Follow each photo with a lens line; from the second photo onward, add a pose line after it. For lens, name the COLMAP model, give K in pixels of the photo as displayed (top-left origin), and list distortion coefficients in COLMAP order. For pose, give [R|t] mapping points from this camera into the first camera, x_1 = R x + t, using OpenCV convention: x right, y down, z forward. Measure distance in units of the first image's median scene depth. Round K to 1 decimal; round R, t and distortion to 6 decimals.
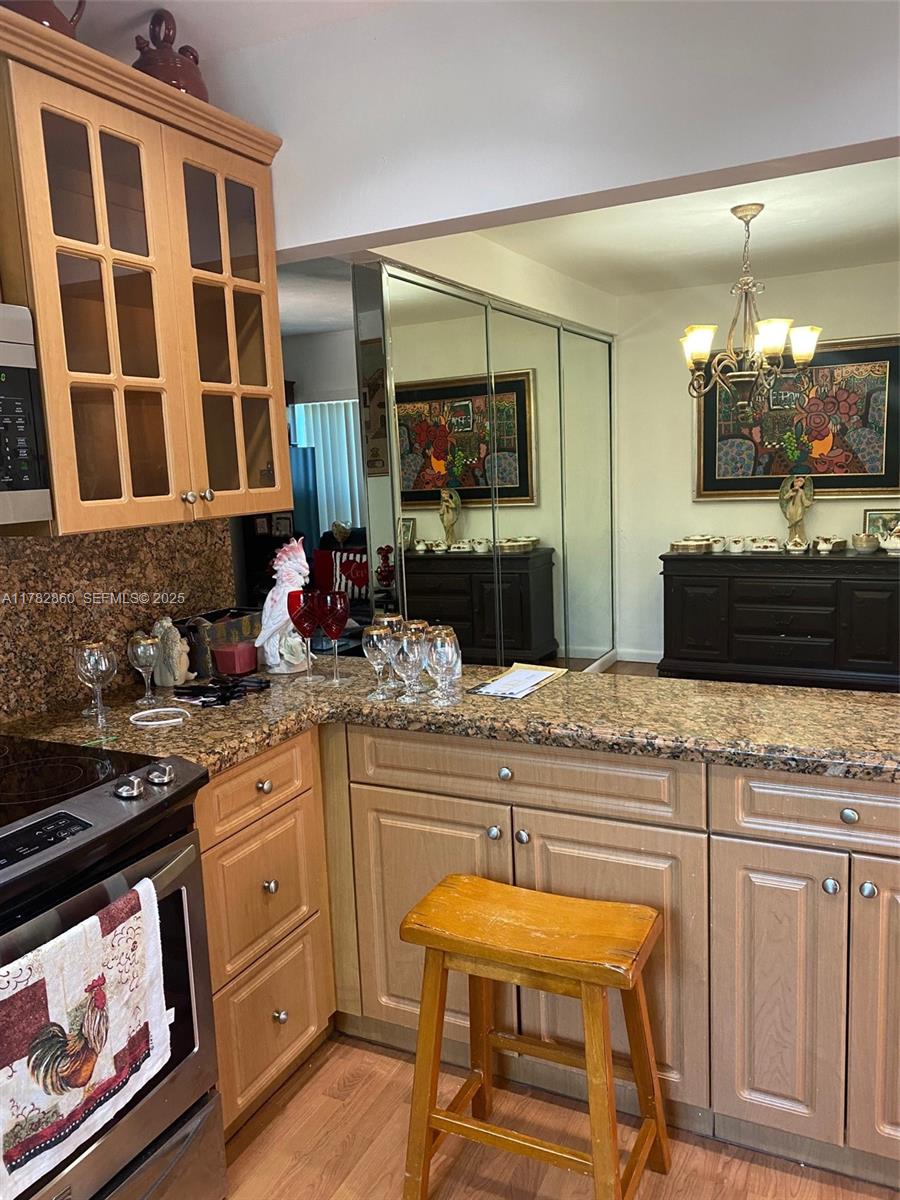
lens RADIAL K [[906.9, 0, 449.1], [0, 906.9, 596.4], [0, 0, 1]] dist [-0.044563, -0.001563]
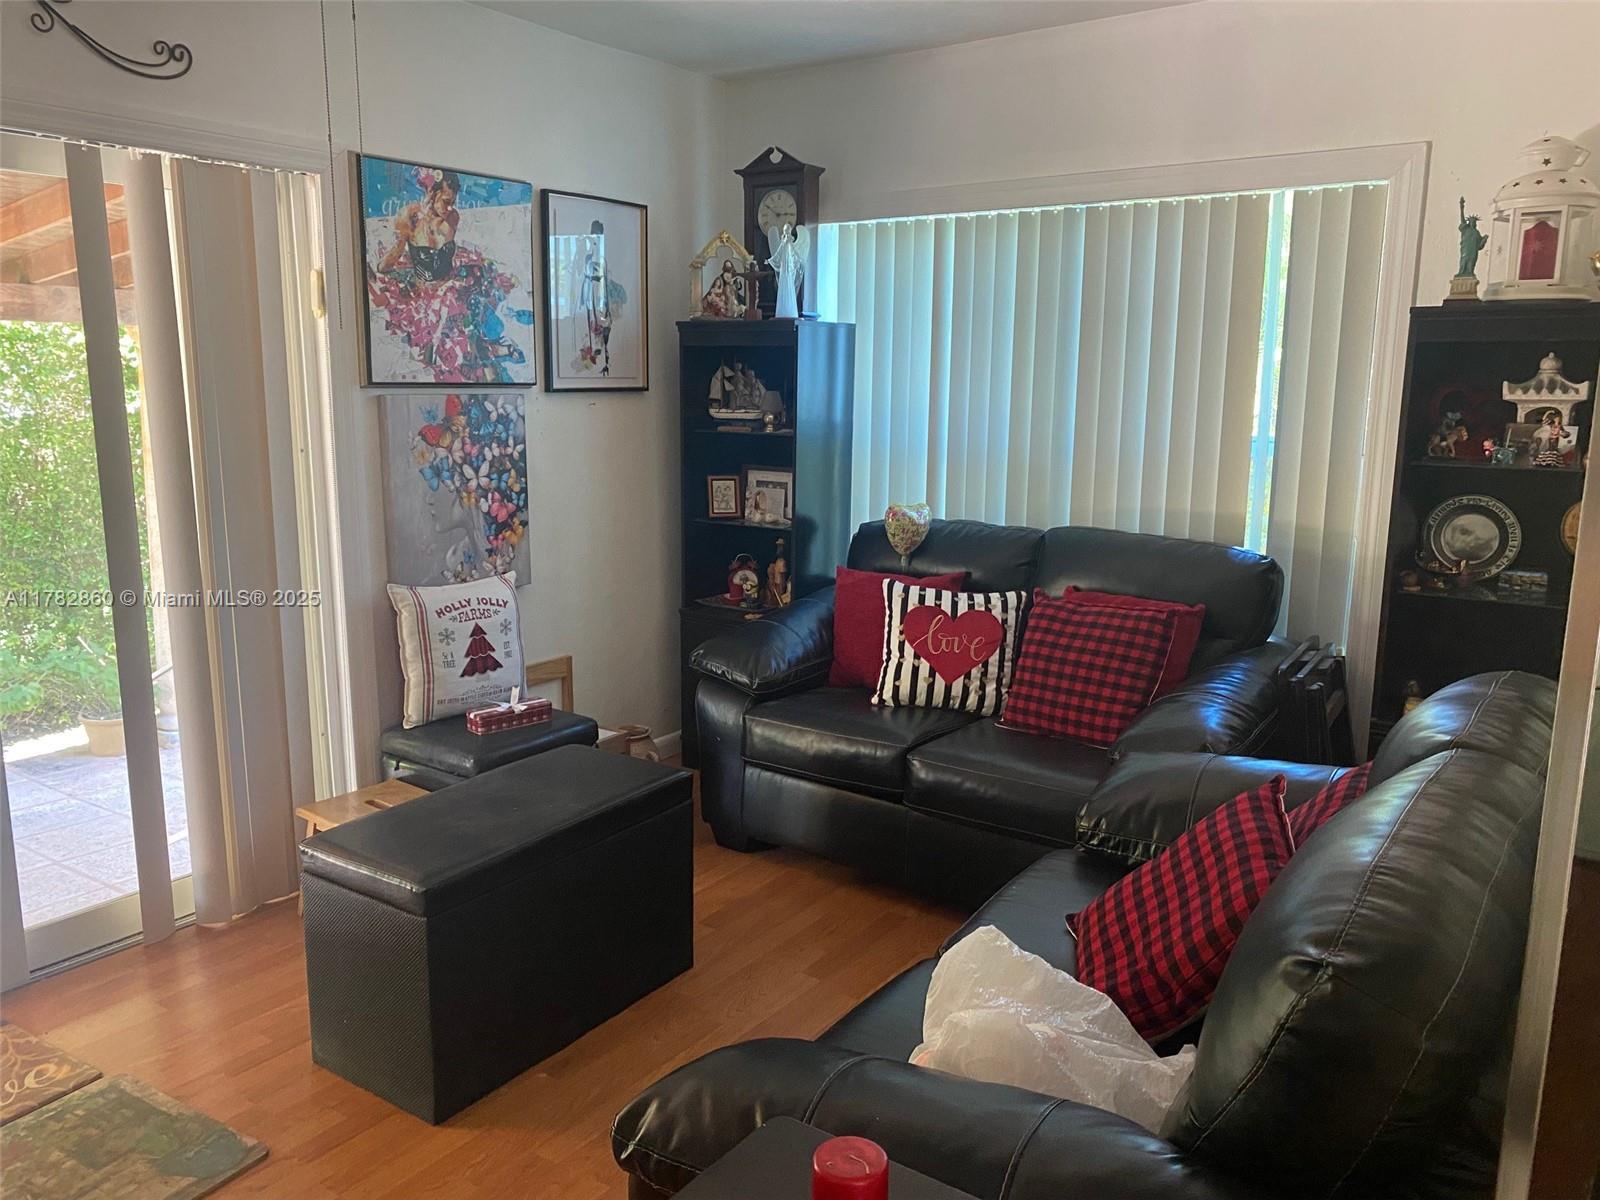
lens RADIAL K [[1209.2, 0, 803.6], [0, 1209.2, 605.9], [0, 0, 1]] dist [-0.044563, -0.001563]
pose [[0.984664, 0.084271, -0.152761, -0.077593], [-0.082596, 0.996433, 0.017287, -0.042135], [0.153673, -0.004405, 0.988112, 0.449518]]
